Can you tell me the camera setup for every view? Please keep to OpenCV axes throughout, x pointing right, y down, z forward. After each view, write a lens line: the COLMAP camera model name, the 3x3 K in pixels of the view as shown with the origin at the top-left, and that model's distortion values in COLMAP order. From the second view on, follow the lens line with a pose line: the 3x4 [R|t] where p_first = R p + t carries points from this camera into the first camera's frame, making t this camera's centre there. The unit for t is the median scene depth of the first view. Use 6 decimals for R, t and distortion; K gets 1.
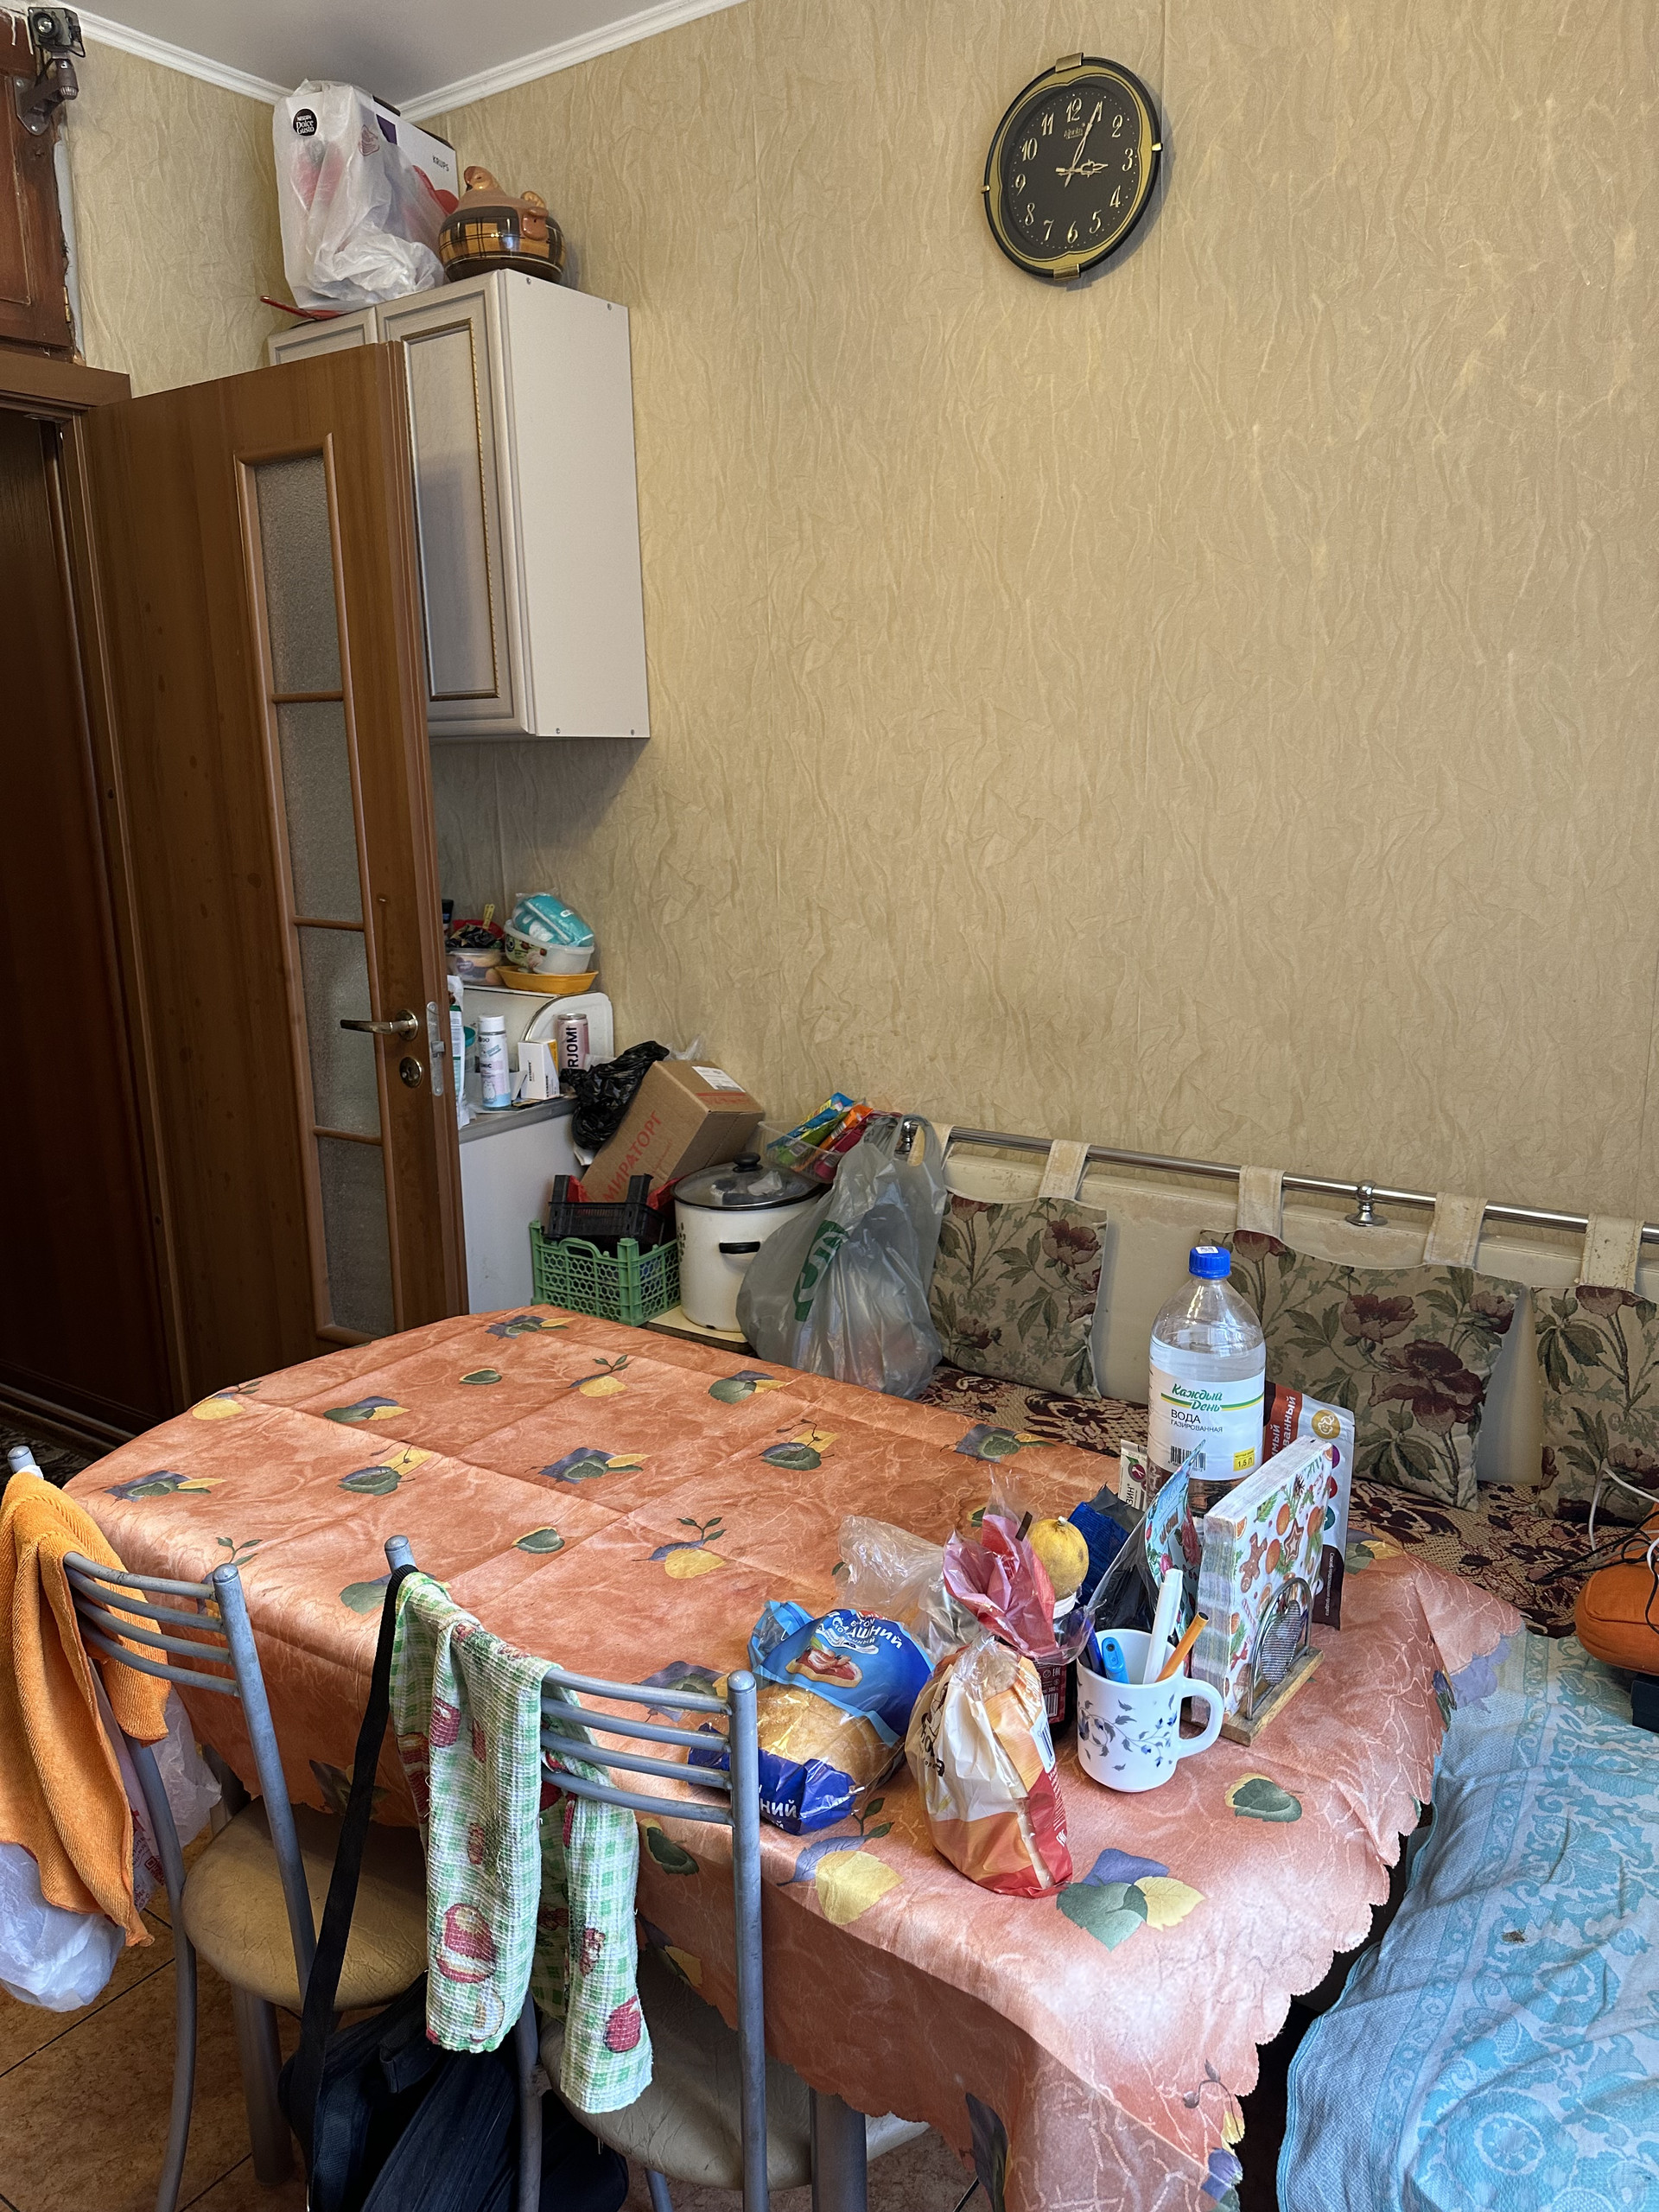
lens RADIAL K [[1524.1, 0, 827.5], [0, 1524.1, 1101.7], [0, 0, 1]] dist [0.036571, -0.044130]
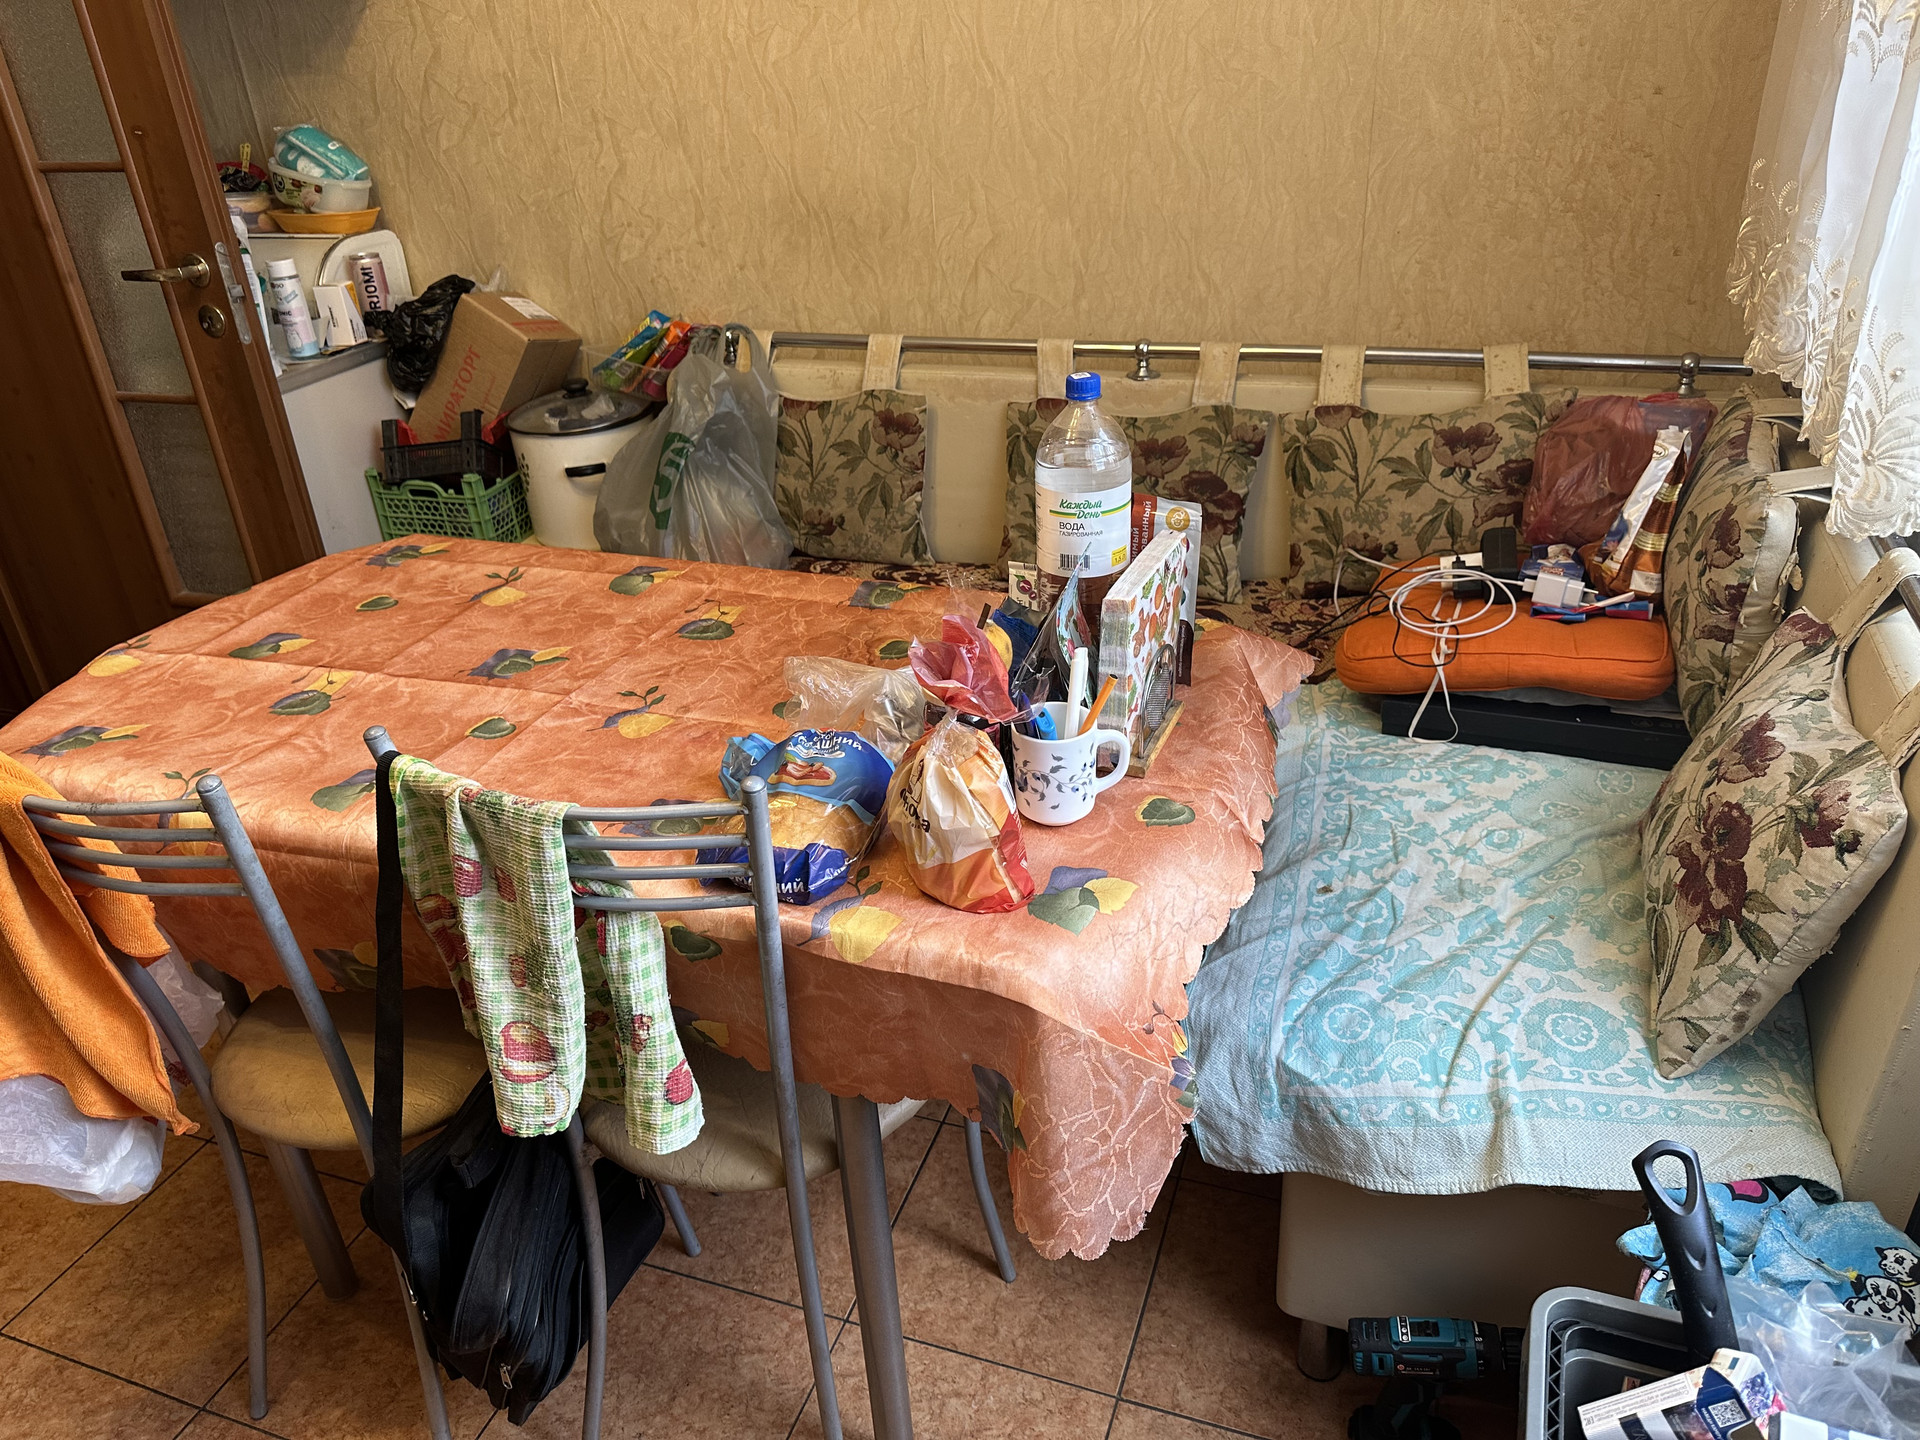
lens RADIAL K [[1325.3, 0, 932.9], [0, 1325.3, 706.7], [0, 0, 1]] dist [0.138180, -0.224687]
pose [[0.963516, -0.154681, 0.218428, -0.086943], [0.094164, 0.959823, 0.264337, 0.048268], [-0.250540, -0.234125, 0.939370, 0.034000]]
